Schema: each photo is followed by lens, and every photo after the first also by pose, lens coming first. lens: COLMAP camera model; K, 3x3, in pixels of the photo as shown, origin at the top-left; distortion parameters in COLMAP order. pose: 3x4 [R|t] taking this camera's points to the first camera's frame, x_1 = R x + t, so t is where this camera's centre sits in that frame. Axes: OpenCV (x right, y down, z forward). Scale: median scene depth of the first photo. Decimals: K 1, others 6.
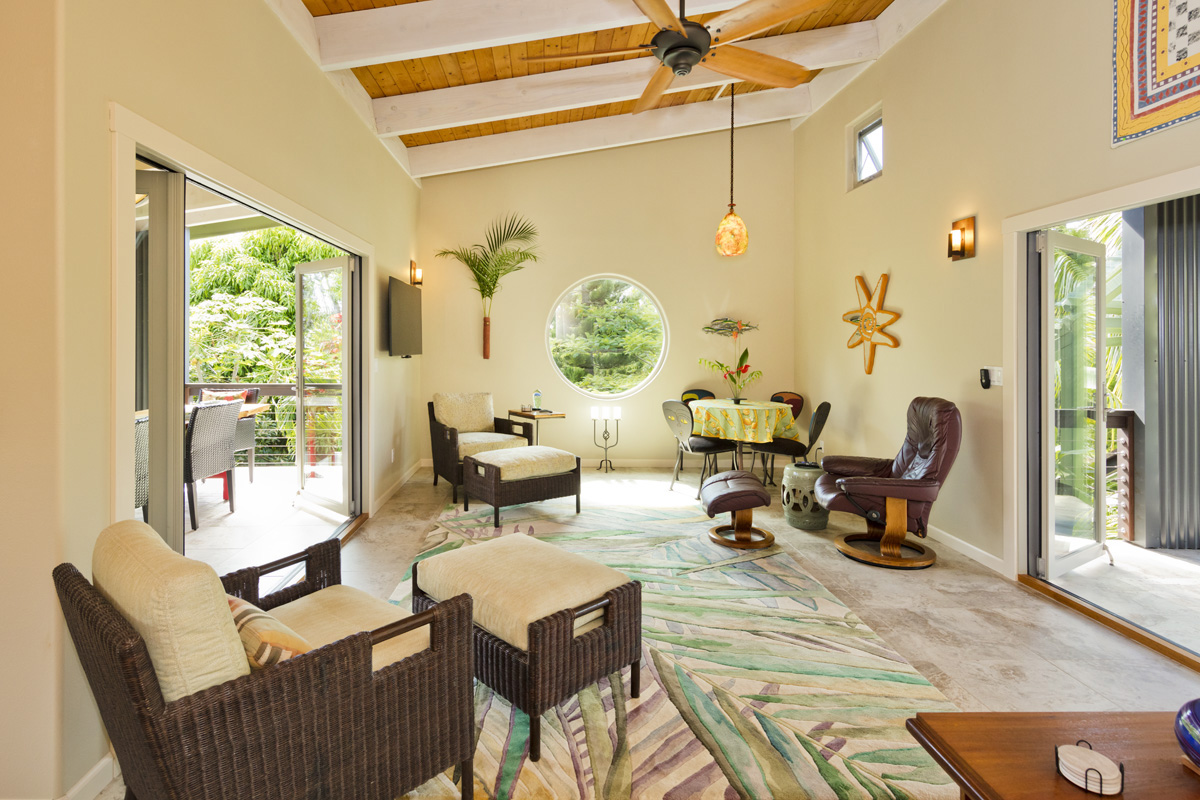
lens RADIAL K [[607.3, 0, 578.5], [0, 607.3, 336.5], [0, 0, 1]] dist [0.001558, -0.000777]
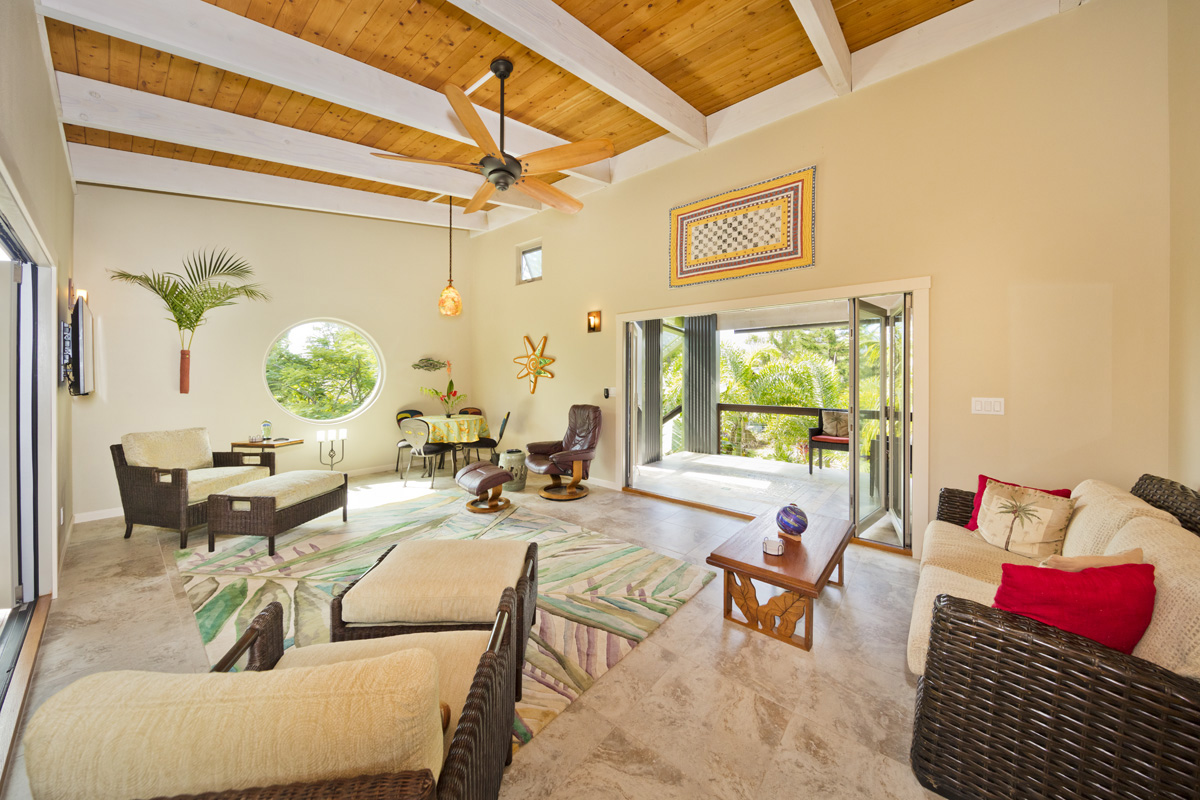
lens RADIAL K [[390.4, 0, 601.3], [0, 390.4, 372.0], [0, 0, 1]] dist [0.000871, 0.000056]
pose [[0.666599, 0.002969, 0.745410, -0.244487], [-0.004490, 0.999990, 0.000032, -0.000193], [-0.745403, -0.003368, 0.666606, 0.135286]]
